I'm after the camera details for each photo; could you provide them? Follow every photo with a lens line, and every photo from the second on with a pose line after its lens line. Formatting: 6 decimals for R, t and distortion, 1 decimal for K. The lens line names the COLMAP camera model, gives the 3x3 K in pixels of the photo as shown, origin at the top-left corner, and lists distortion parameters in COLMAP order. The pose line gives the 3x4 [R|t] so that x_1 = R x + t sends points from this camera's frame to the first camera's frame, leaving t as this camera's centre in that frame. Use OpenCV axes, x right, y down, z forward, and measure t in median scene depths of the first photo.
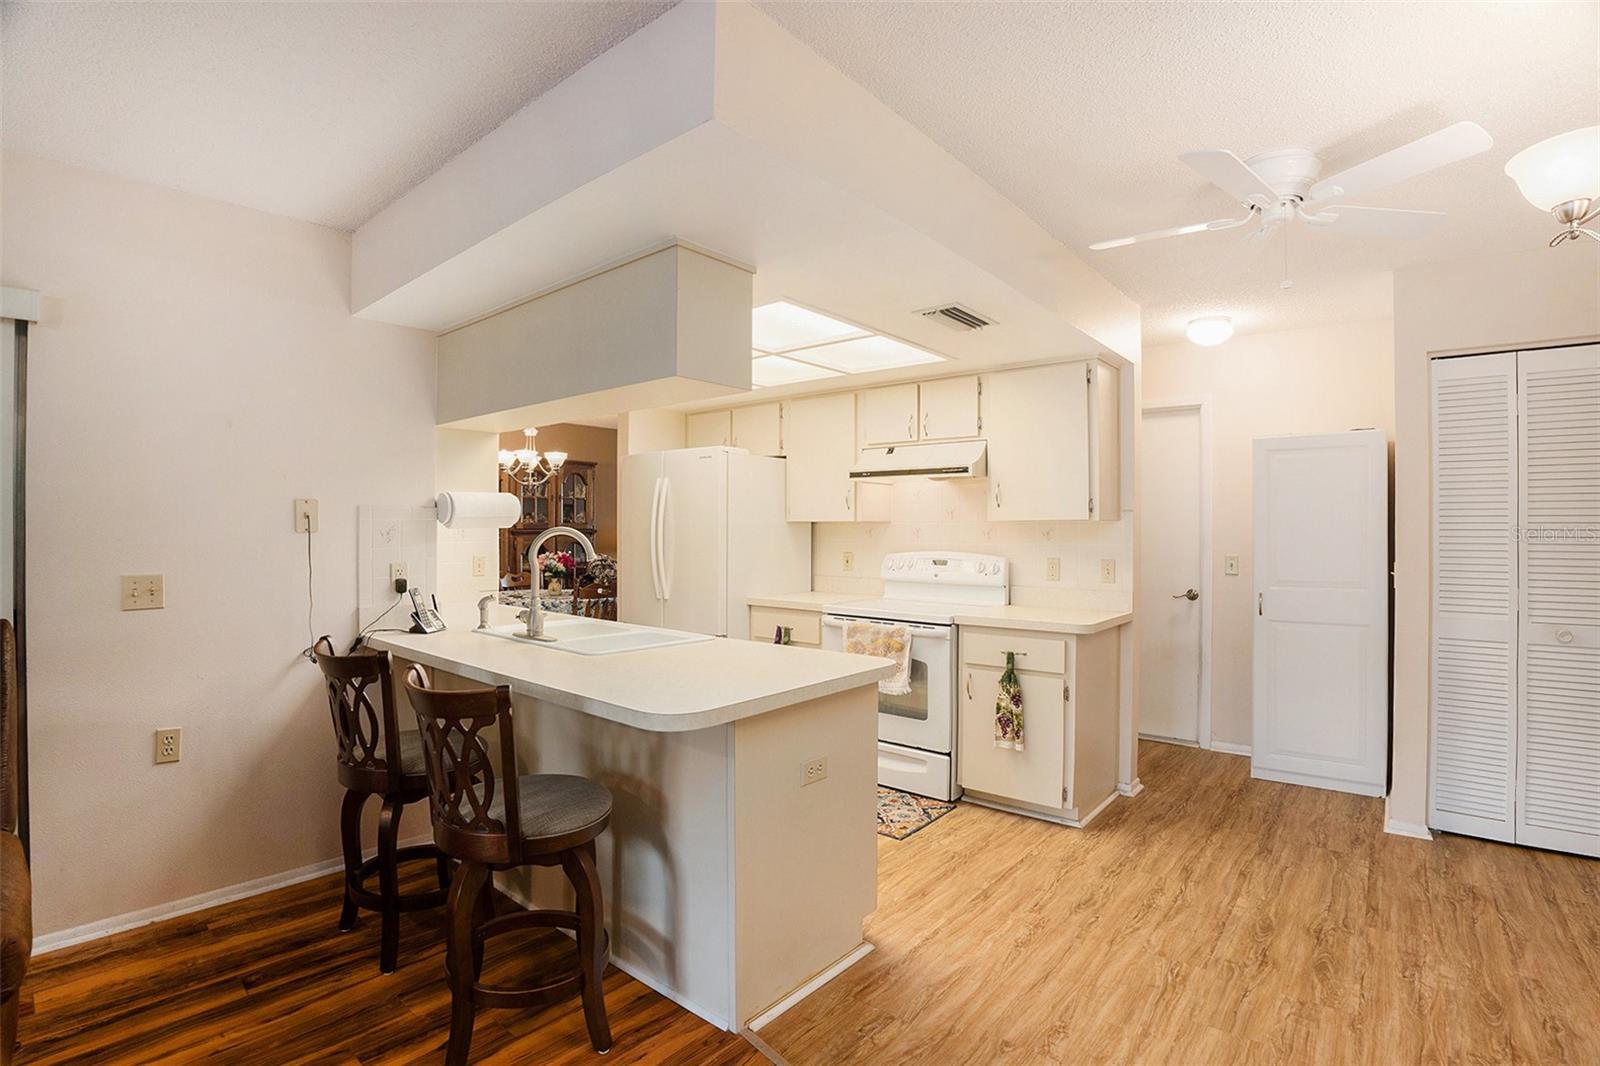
lens RADIAL K [[774.4, 0, 828.0], [0, 774.4, 520.8], [0, 0, 1]] dist [-0.081565, 0.017732]
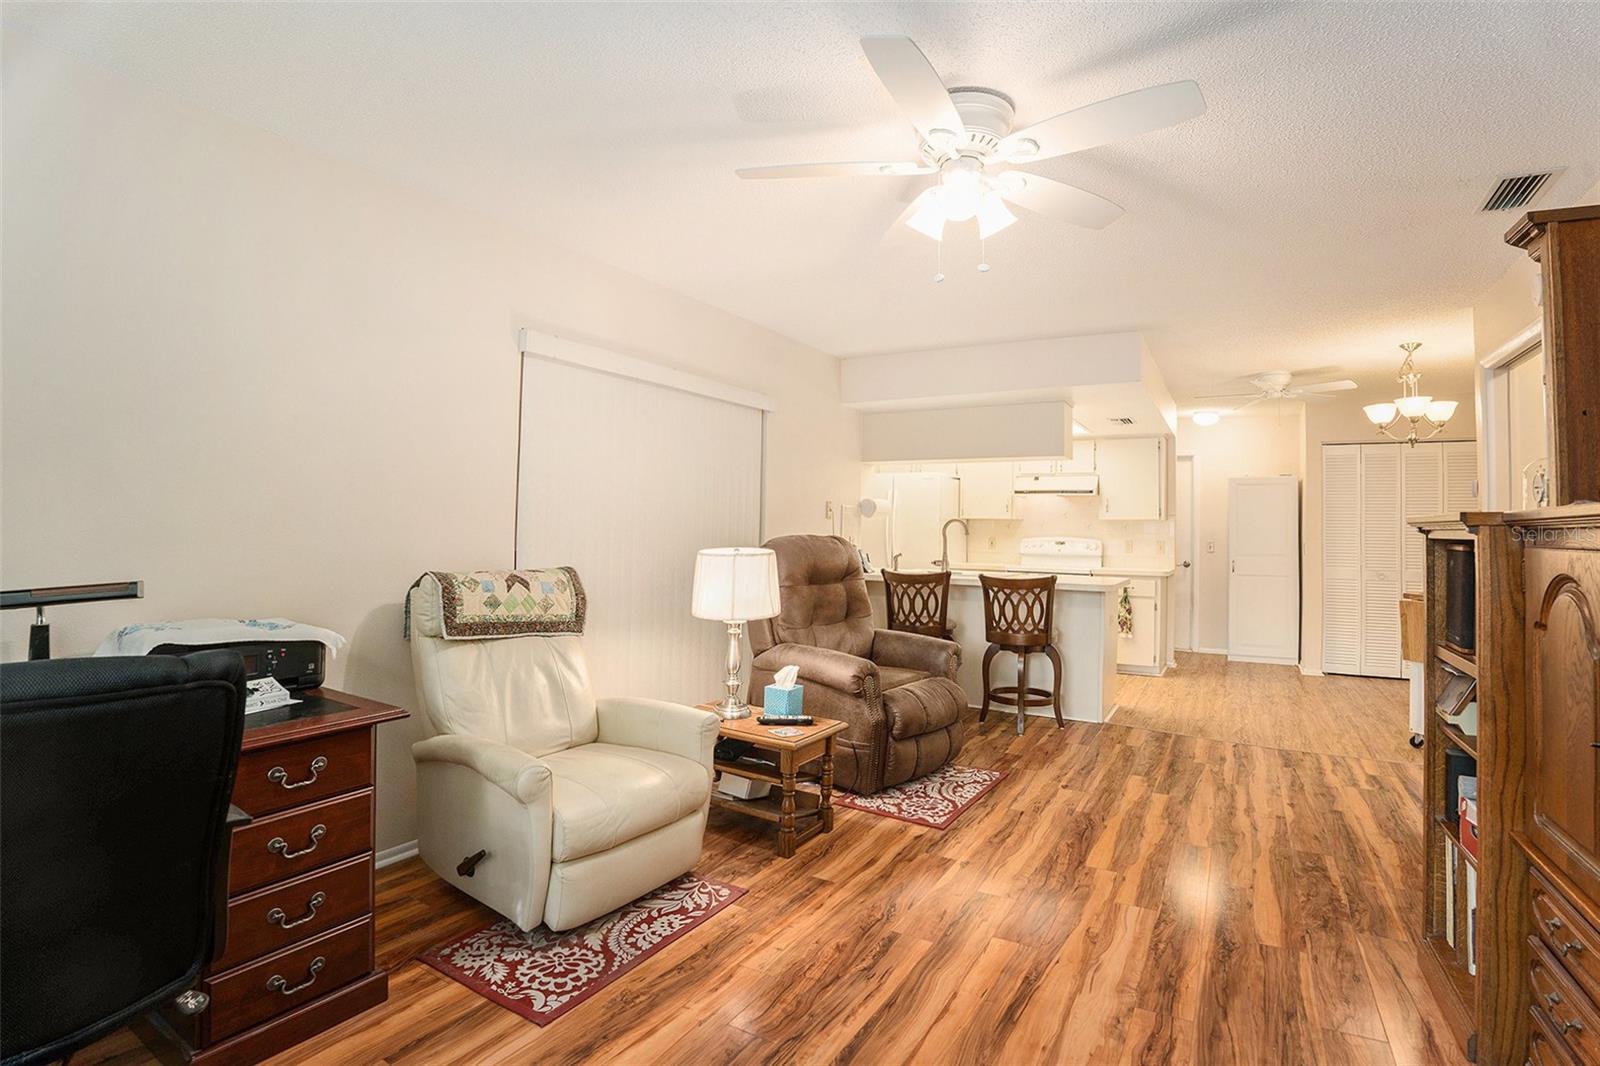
lens RADIAL K [[774.4, 0, 776.8], [0, 774.4, 549.9], [0, 0, 1]] dist [-0.081565, 0.017732]
pose [[0.988956, 0.004875, 0.148132, -0.859500], [-0.008000, 0.999758, 0.020505, 0.044024], [-0.147997, -0.021464, 0.988755, -0.709097]]
